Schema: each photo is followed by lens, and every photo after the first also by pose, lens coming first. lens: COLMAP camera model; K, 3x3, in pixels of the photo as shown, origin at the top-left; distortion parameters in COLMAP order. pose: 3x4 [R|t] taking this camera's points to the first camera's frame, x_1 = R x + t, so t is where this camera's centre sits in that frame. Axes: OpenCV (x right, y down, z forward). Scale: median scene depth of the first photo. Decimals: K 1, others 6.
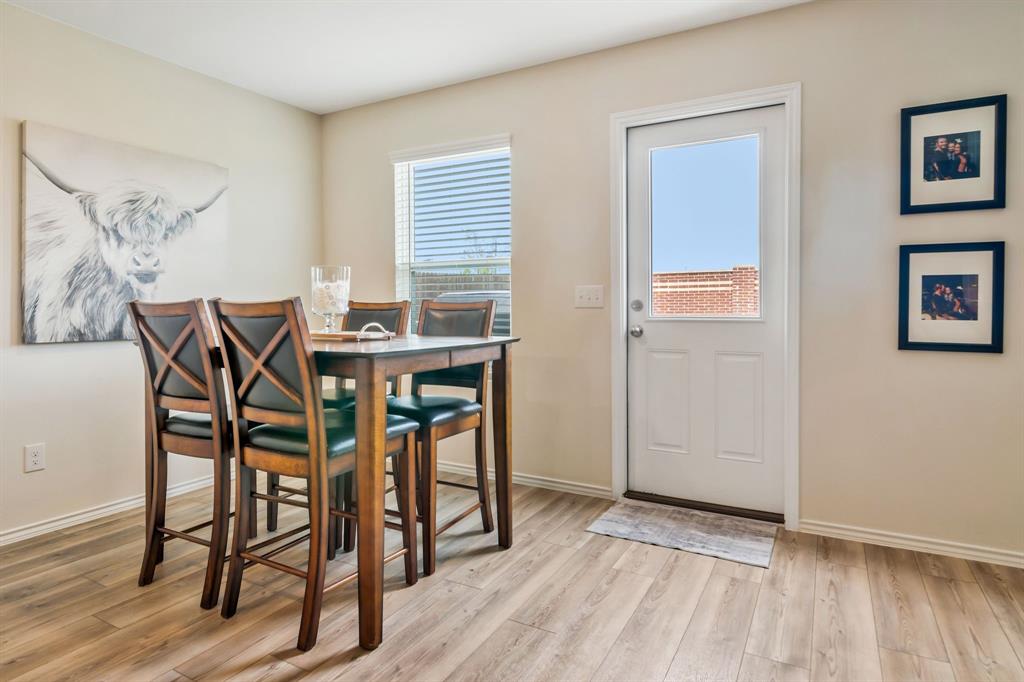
lens RADIAL K [[589.6, 0, 496.9], [0, 589.6, 313.5], [0, 0, 1]] dist [-0.004950, -0.001338]
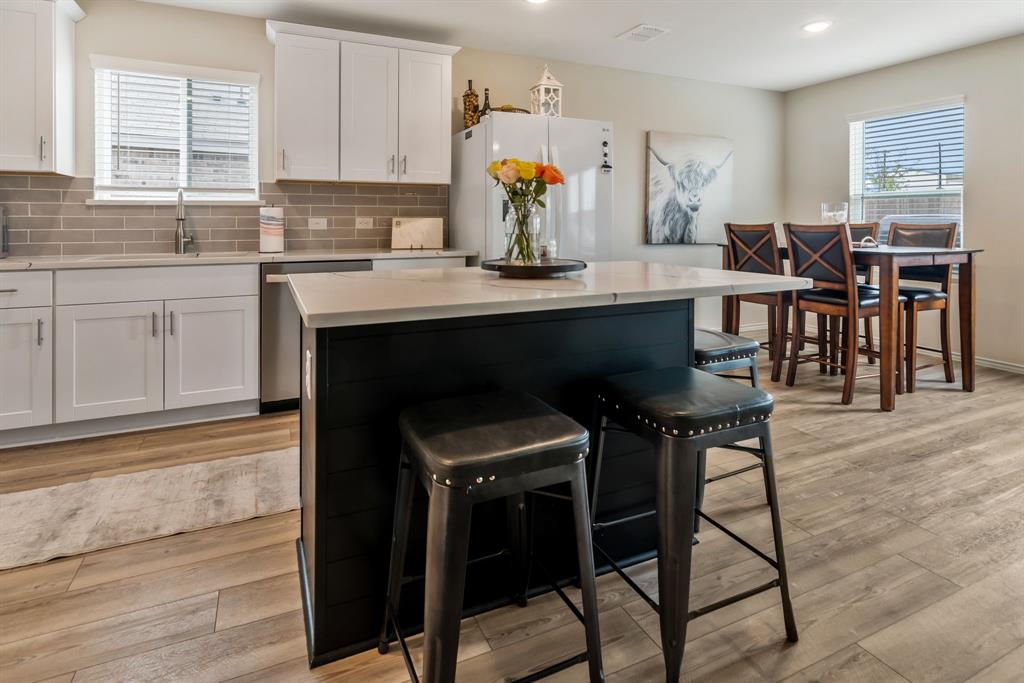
lens RADIAL K [[516.3, 0, 500.4], [0, 516.3, 230.6], [0, 0, 1]] dist [-0.005401, 0.000693]
pose [[0.805858, 0.014602, -0.591929, -0.179336], [-0.010528, 0.999891, 0.010333, -0.005333], [0.592015, -0.002095, 0.805924, -0.755546]]
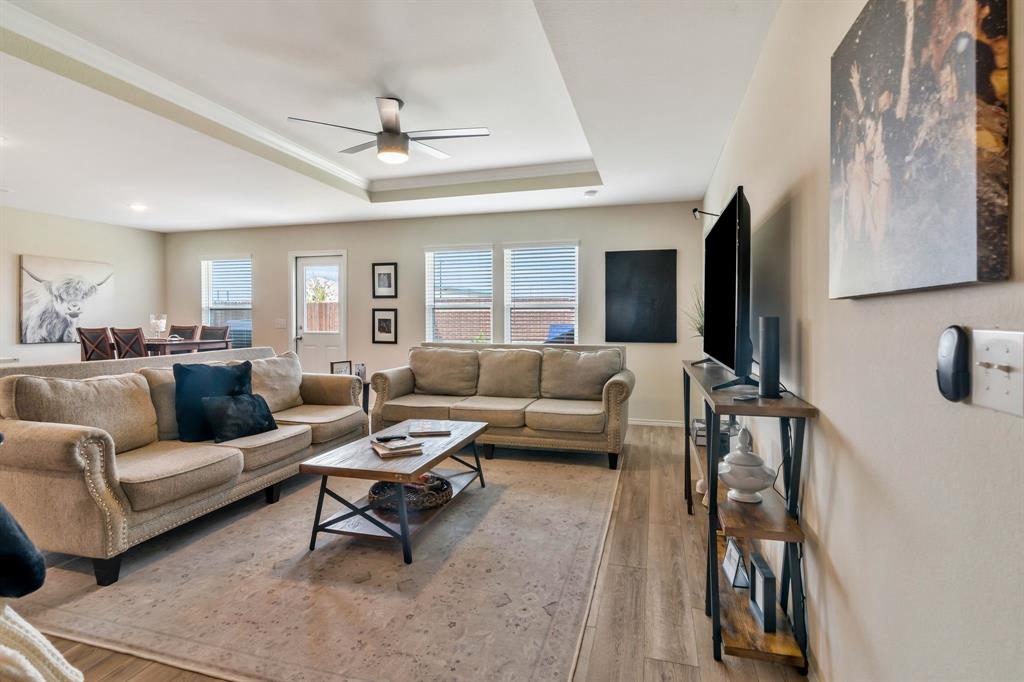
lens RADIAL K [[516.3, 0, 502.7], [0, 516.3, 326.8], [0, 0, 1]] dist [-0.005401, 0.000693]
pose [[0.972872, 0.001481, 0.231340, 0.725127], [-0.002205, 0.999993, 0.002873, -0.032201], [-0.231334, -0.003306, 0.972869, -1.708066]]
